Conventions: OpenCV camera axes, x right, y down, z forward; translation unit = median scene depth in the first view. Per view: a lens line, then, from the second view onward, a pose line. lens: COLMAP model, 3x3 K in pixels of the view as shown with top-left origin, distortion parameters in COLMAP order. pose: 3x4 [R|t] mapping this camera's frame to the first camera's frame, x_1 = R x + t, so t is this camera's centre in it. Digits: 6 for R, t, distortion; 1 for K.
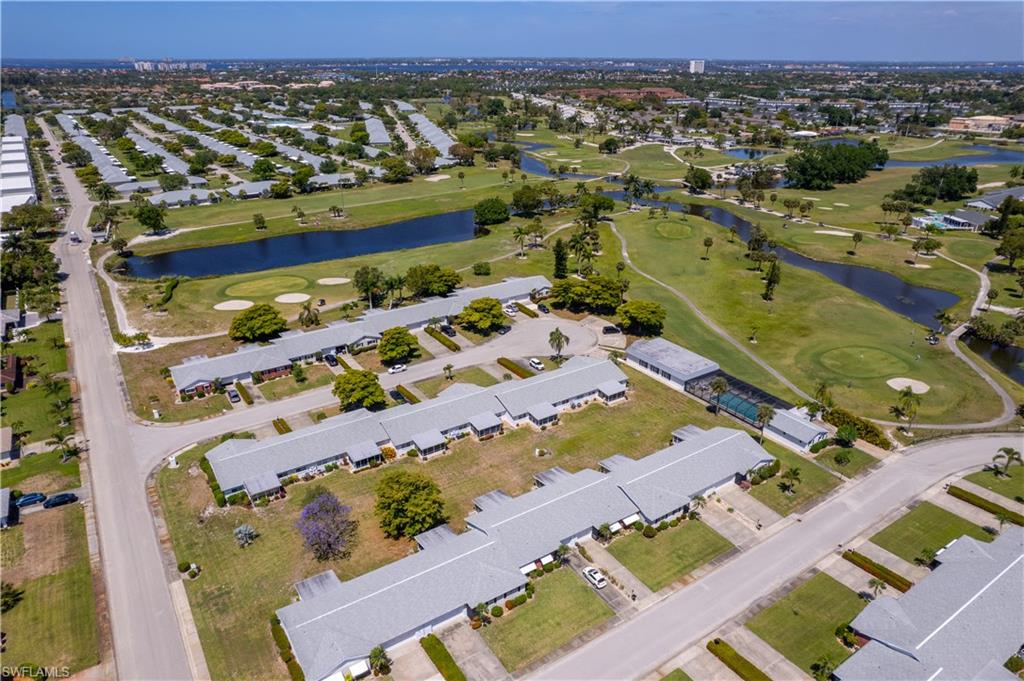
lens RADIAL K [[666.1, 0, 509.6], [0, 666.1, 341.1], [0, 0, 1]] dist [-0.071089, 0.067533]
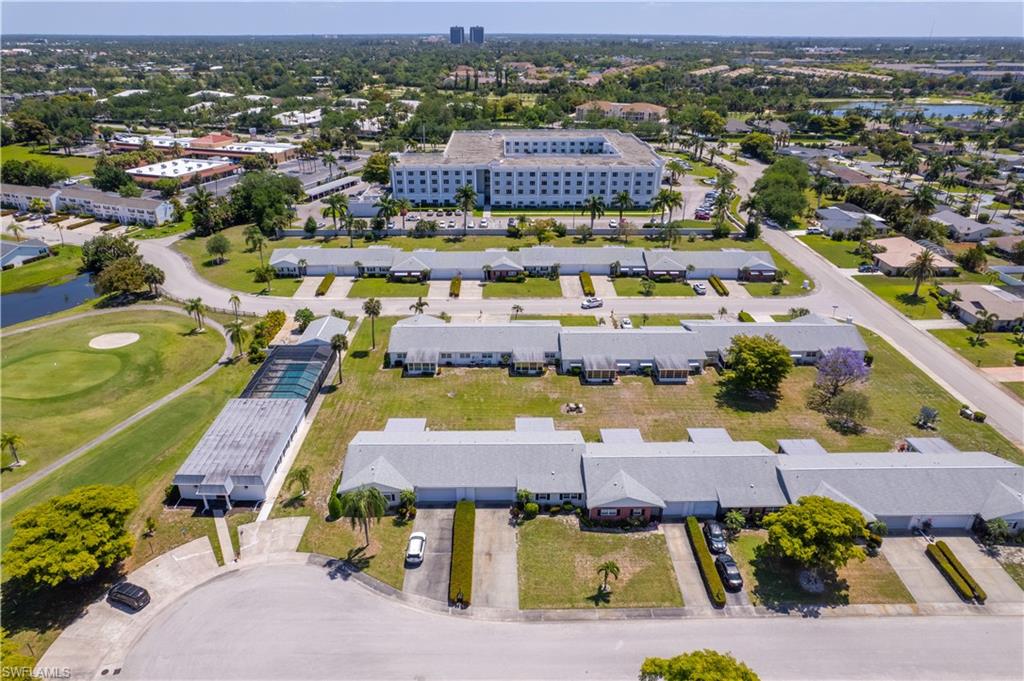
lens RADIAL K [[666.1, 0, 509.6], [0, 666.1, 341.1], [0, 0, 1]] dist [-0.071089, 0.067533]
pose [[-0.838620, -0.236985, 0.490463, -0.197236], [0.213169, 0.685810, 0.695862, -0.354842], [-0.501273, 0.688115, -0.524616, 1.035814]]
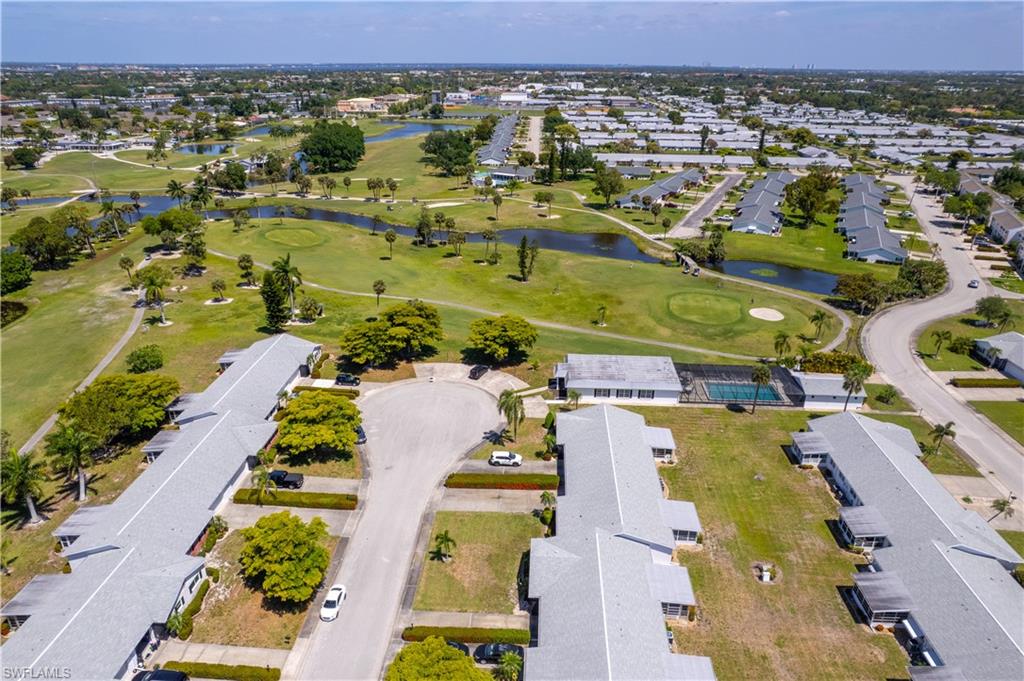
lens RADIAL K [[671.0, 0, 509.8], [0, 671.0, 340.7], [0, 0, 1]] dist [-0.073184, 0.071908]
pose [[0.603986, -0.308230, 0.734980, -0.345209], [0.312564, 0.939919, 0.137318, -0.138203], [-0.733147, 0.146790, 0.664040, 0.537673]]
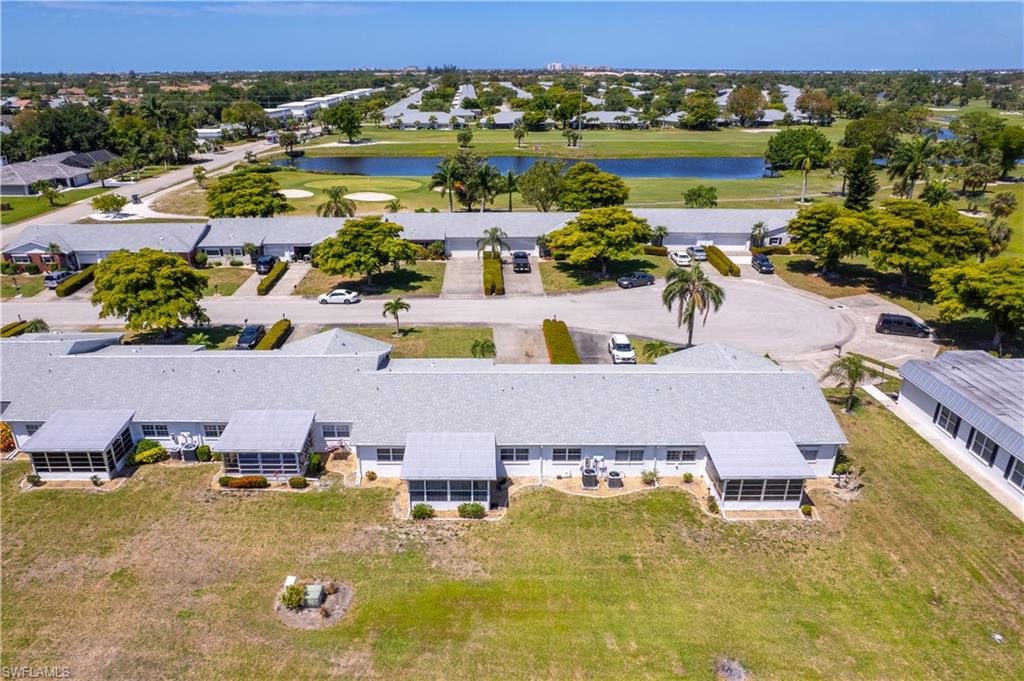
lens RADIAL K [[695.5, 0, 478.8], [0, 695.5, 365.3], [0, 0, 1]] dist [-0.042565, 0.001829]
pose [[0.831153, 0.218577, -0.511282, 0.163620], [-0.217991, 0.973979, 0.062012, 0.034126], [0.511532, 0.059913, 0.857173, 0.580311]]
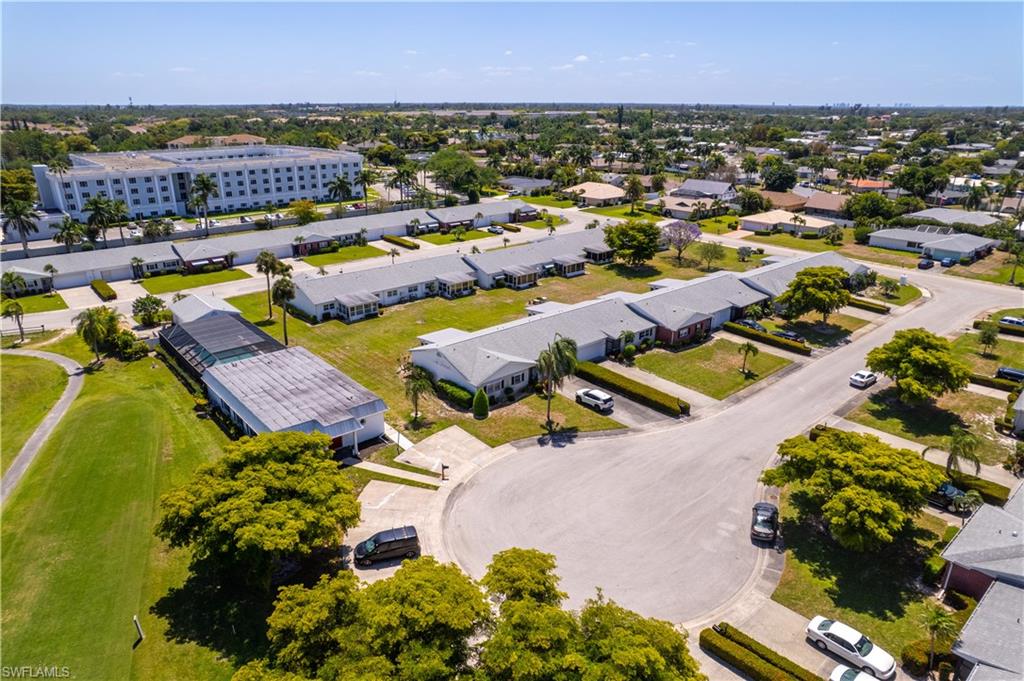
lens RADIAL K [[666.1, 0, 509.6], [0, 666.1, 341.1], [0, 0, 1]] dist [-0.071089, 0.067533]
pose [[-0.991378, 0.043522, -0.123590, 0.141566], [-0.053129, 0.728687, 0.682783, -0.275533], [0.119775, 0.683462, -0.720093, 1.199780]]
